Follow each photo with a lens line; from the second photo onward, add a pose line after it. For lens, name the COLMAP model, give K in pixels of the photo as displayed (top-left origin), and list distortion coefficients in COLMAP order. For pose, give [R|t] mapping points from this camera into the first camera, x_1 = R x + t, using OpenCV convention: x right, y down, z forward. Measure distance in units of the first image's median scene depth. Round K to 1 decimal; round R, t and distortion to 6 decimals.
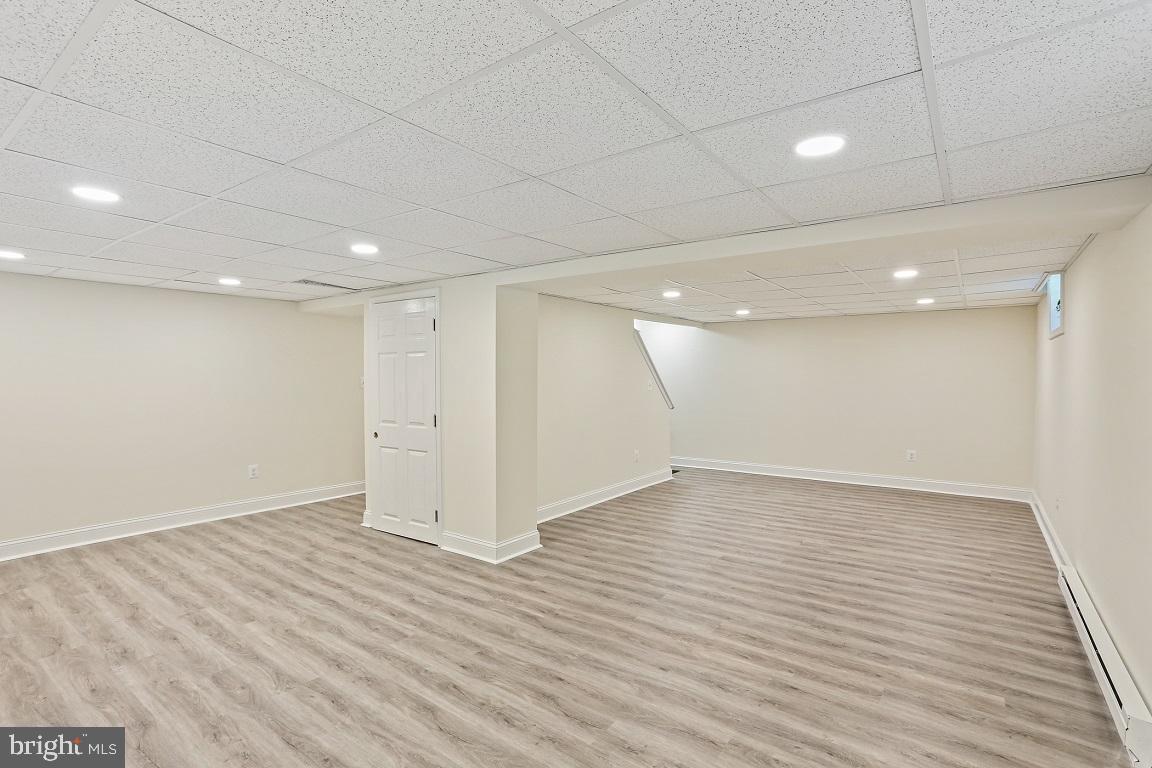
lens RADIAL K [[562.8, 0, 571.7], [0, 562.8, 372.1], [0, 0, 1]] dist [-0.043499, 0.029075]
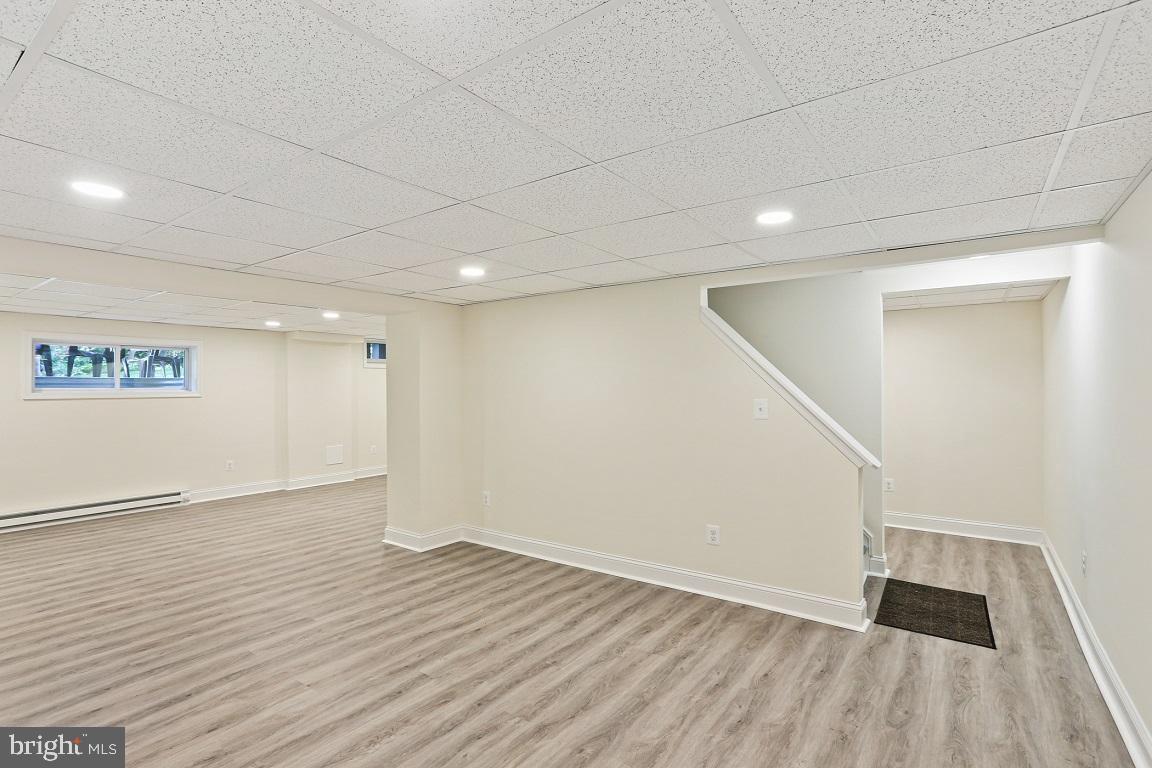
lens RADIAL K [[562.8, 0, 571.7], [0, 562.8, 372.1], [0, 0, 1]] dist [-0.043499, 0.029075]
pose [[-0.004320, -0.022966, -0.999727, 1.144905], [0.004817, 0.999724, -0.022986, 0.003425], [0.999979, -0.004915, -0.004208, 1.487721]]
